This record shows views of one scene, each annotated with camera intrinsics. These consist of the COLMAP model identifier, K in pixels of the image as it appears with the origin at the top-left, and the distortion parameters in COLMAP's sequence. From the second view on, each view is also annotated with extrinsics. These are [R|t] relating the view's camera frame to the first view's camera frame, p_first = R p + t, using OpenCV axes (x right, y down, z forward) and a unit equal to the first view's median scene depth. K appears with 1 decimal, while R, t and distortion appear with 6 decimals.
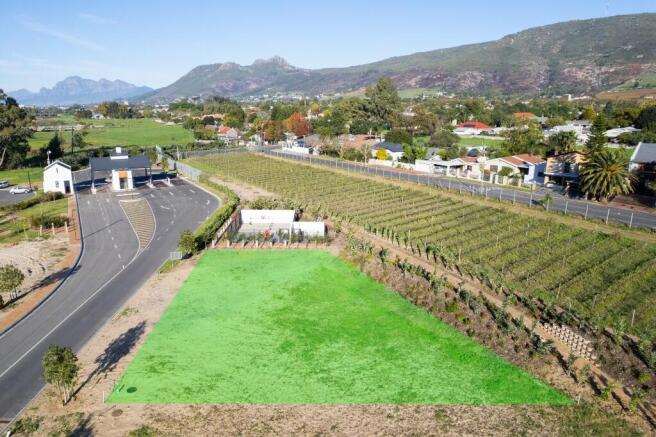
lens RADIAL K [[492.6, 0, 308.7], [0, 492.6, 217.3], [0, 0, 1]] dist [-0.040629, 0.003293]
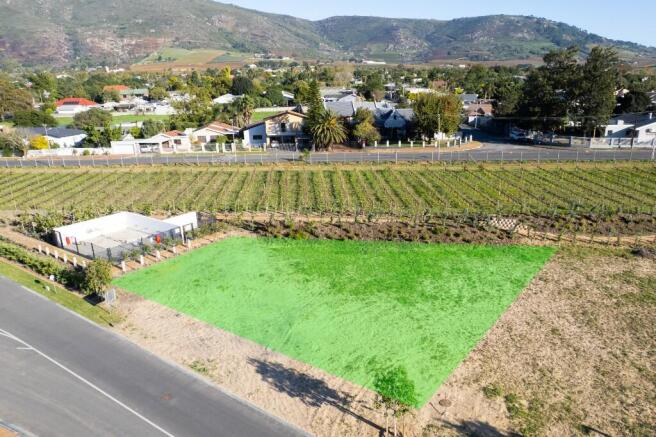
lens RADIAL K [[490.9, 0, 386.7], [0, 490.9, 245.0], [0, 0, 1]] dist [-0.071820, 0.066572]
pose [[0.518215, -0.290382, 0.804445, -0.511824], [0.204018, 0.955414, 0.213451, -0.049061], [-0.830560, 0.053508, 0.554353, 0.258877]]
